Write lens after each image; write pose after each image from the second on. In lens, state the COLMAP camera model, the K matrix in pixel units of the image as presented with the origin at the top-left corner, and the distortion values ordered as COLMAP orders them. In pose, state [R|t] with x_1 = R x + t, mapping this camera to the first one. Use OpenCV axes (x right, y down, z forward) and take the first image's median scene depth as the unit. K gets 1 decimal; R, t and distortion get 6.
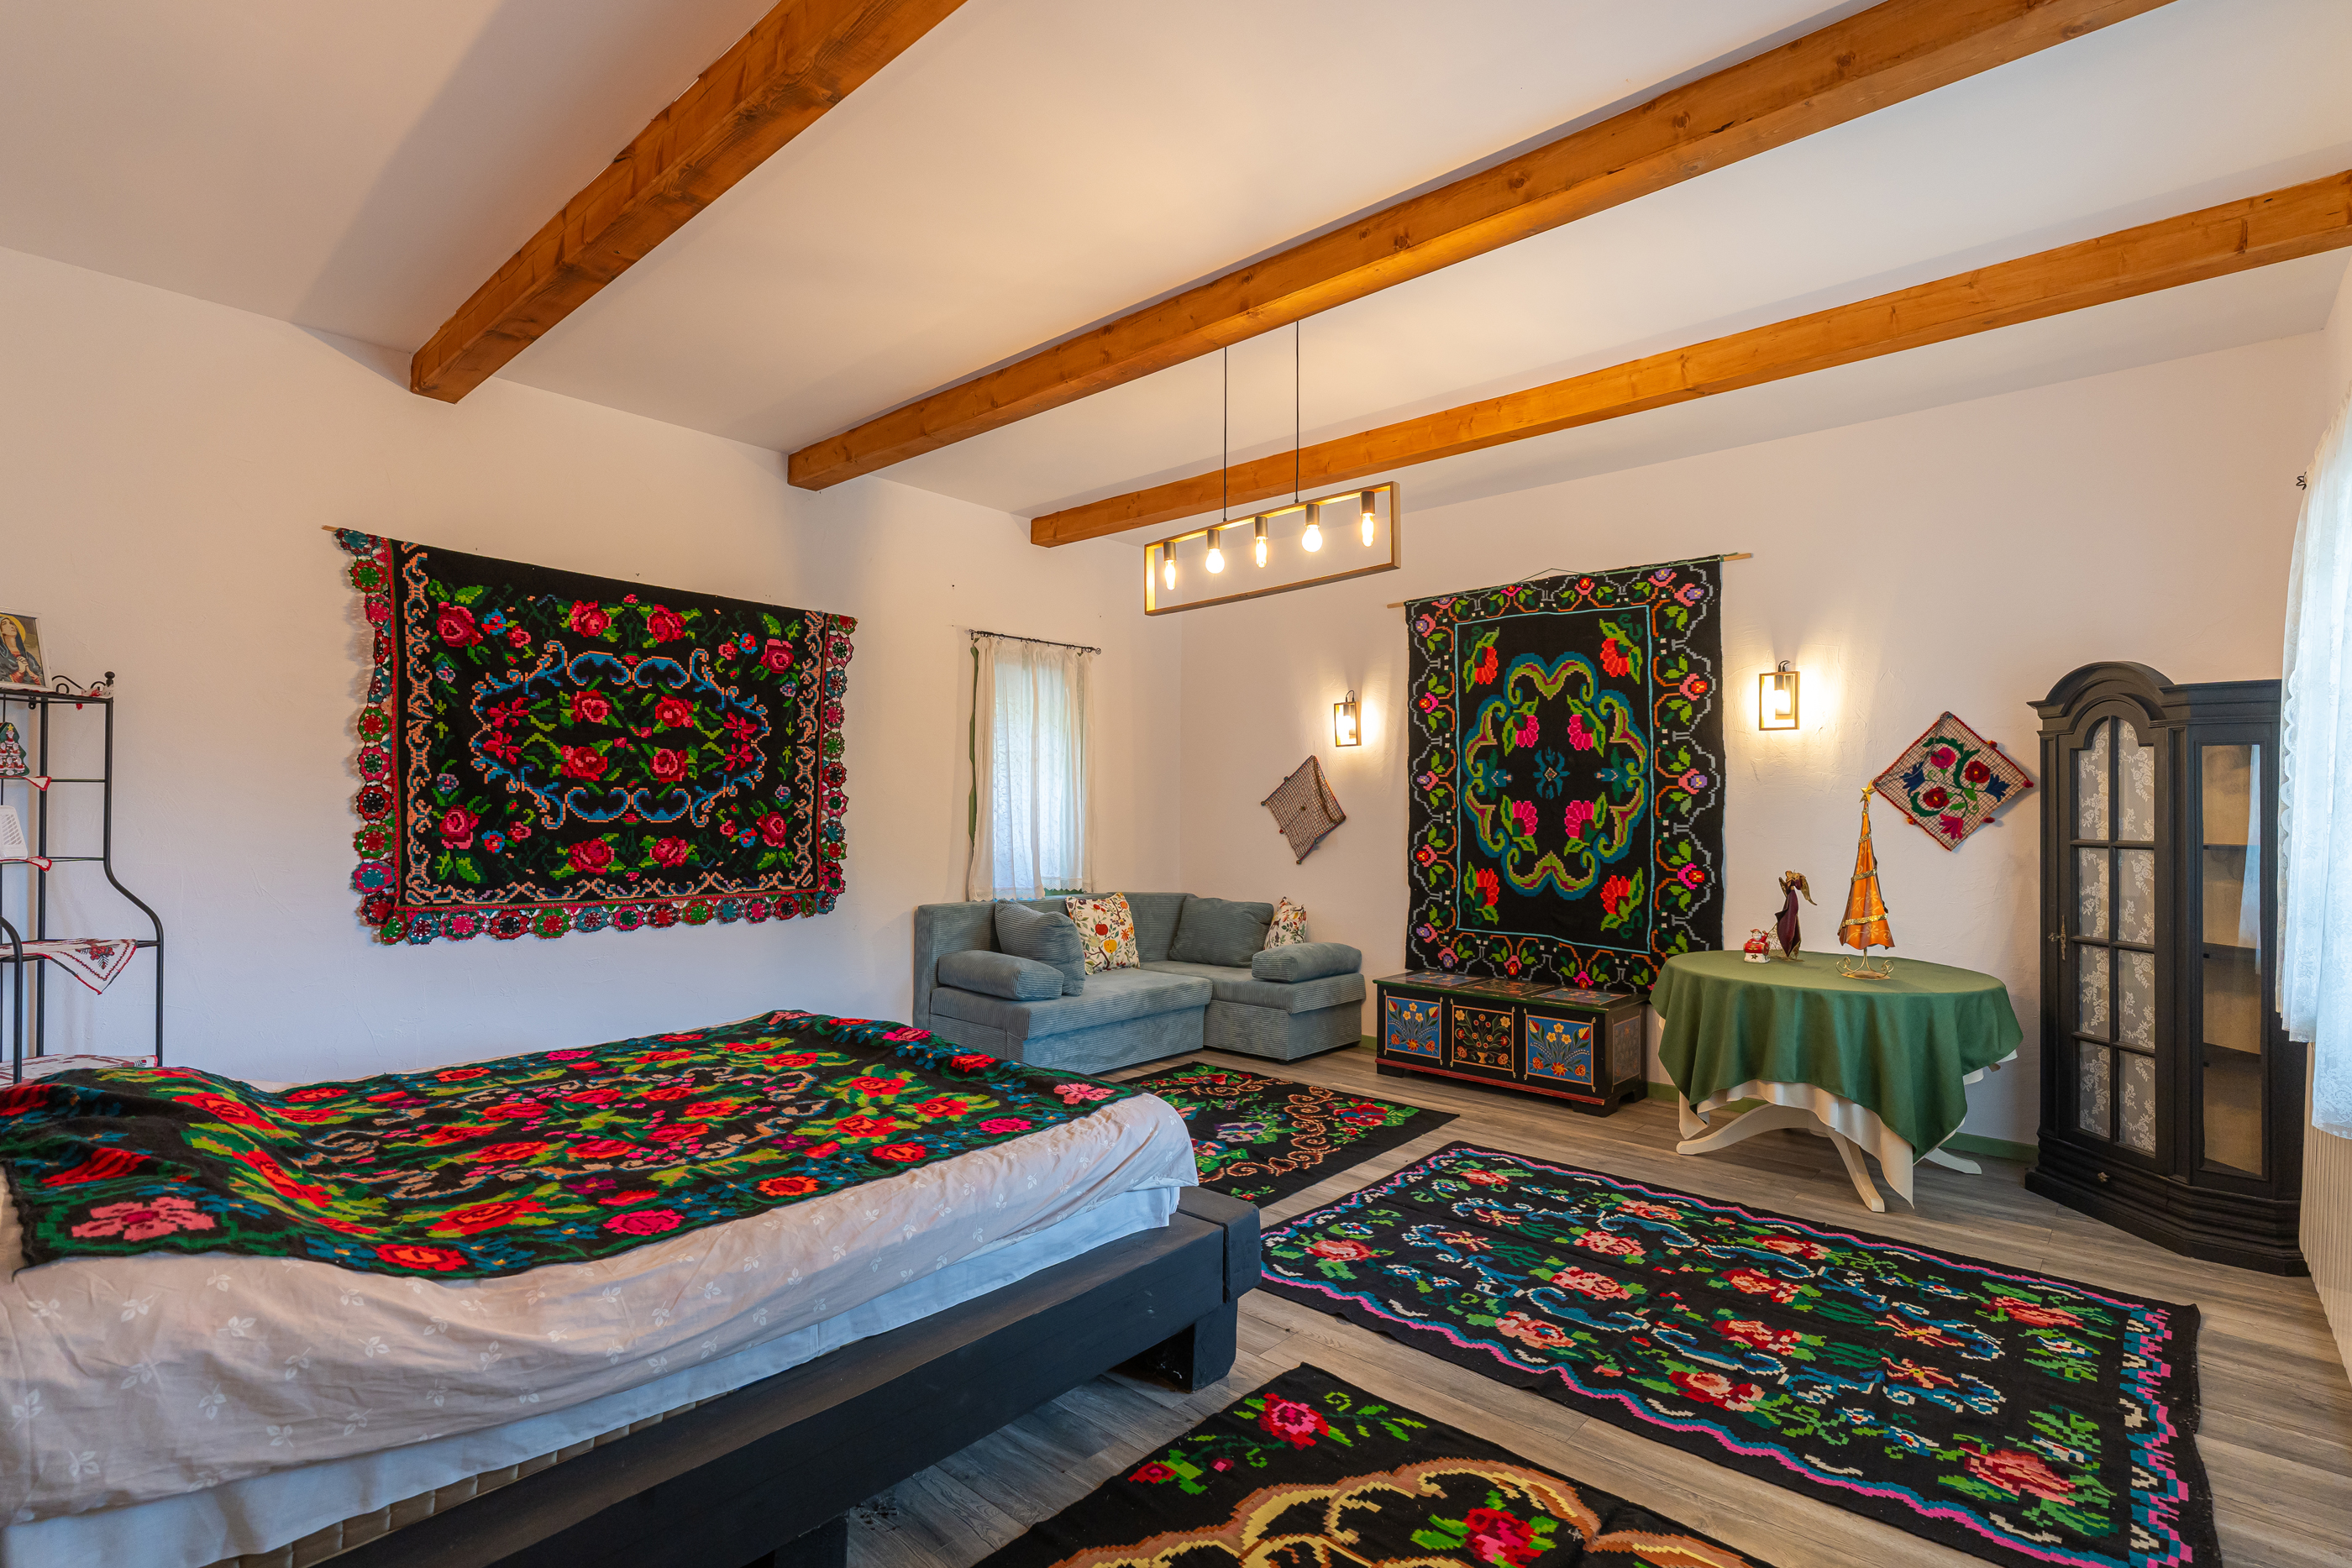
lens RADIAL K [[1106.7, 0, 1169.4], [0, 1106.7, 801.9], [0, 0, 1]] dist [-0.005138, 0.000482]
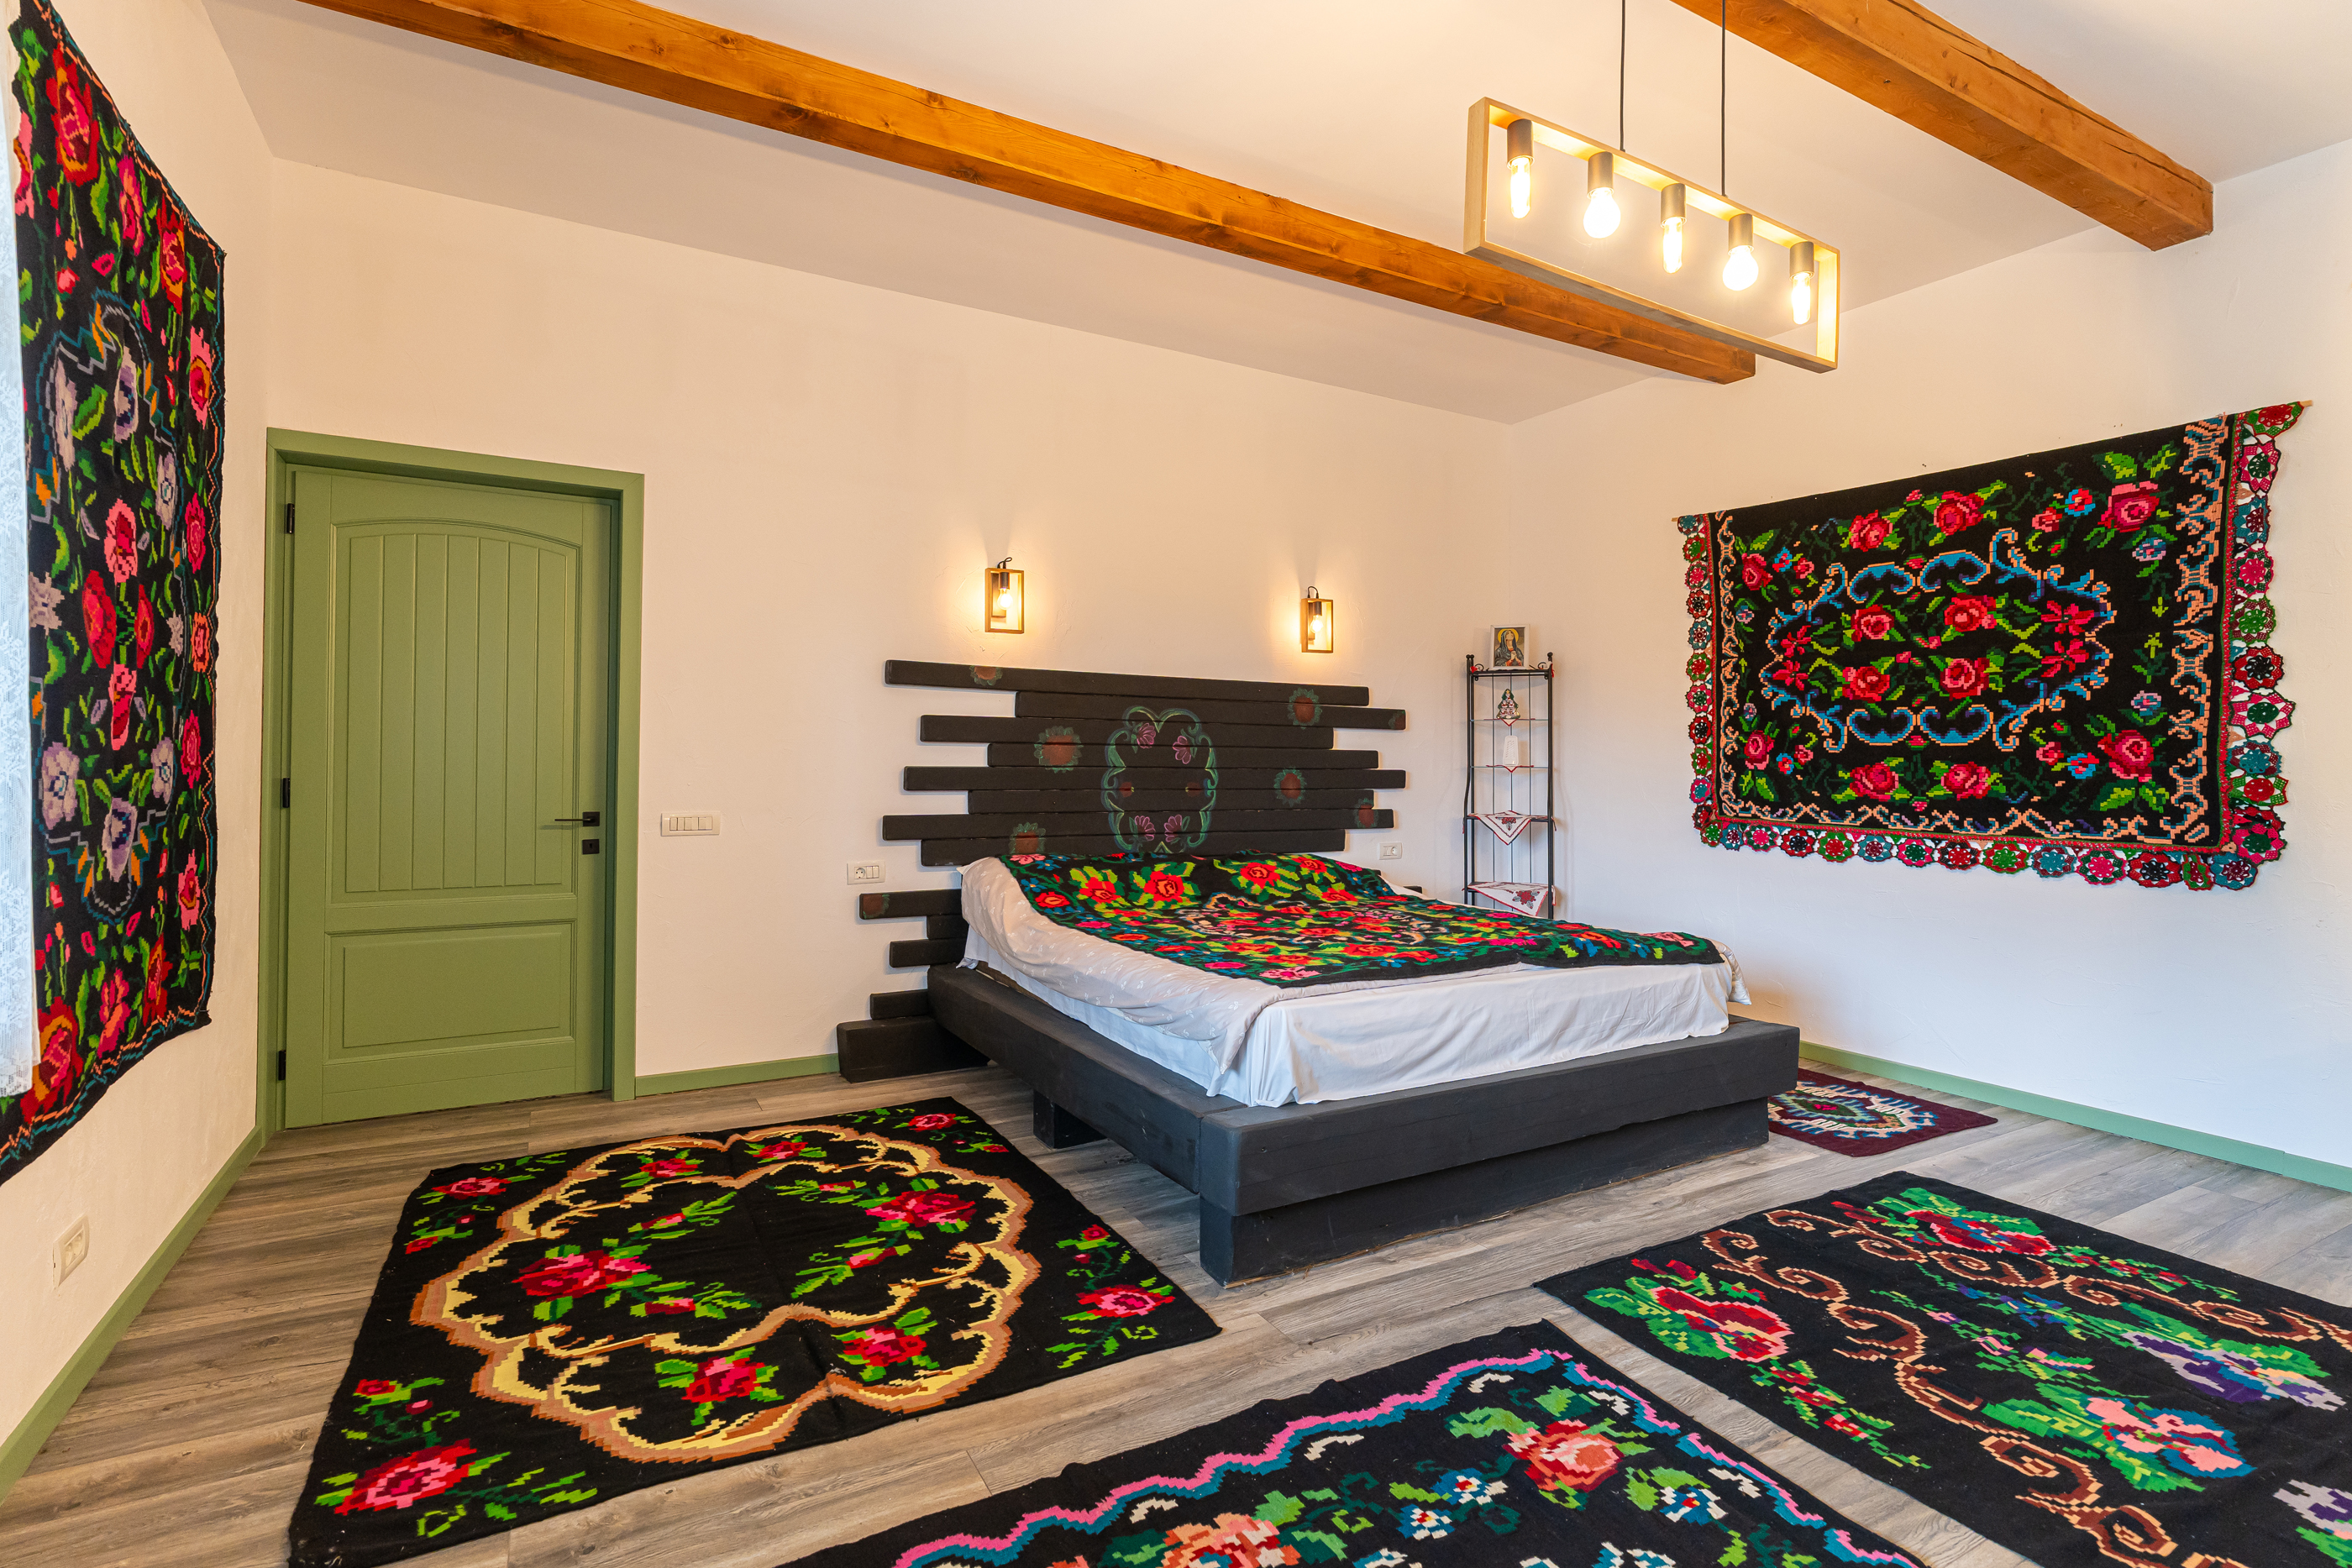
lens RADIAL K [[1106.7, 0, 1166.9], [0, 1106.7, 764.8], [0, 0, 1]] dist [-0.005138, 0.000482]
pose [[-0.326506, -0.004864, -0.945182, 0.569939], [-0.004808, 0.999982, -0.003485, 0.041341], [0.945183, 0.003406, -0.326524, 0.740663]]
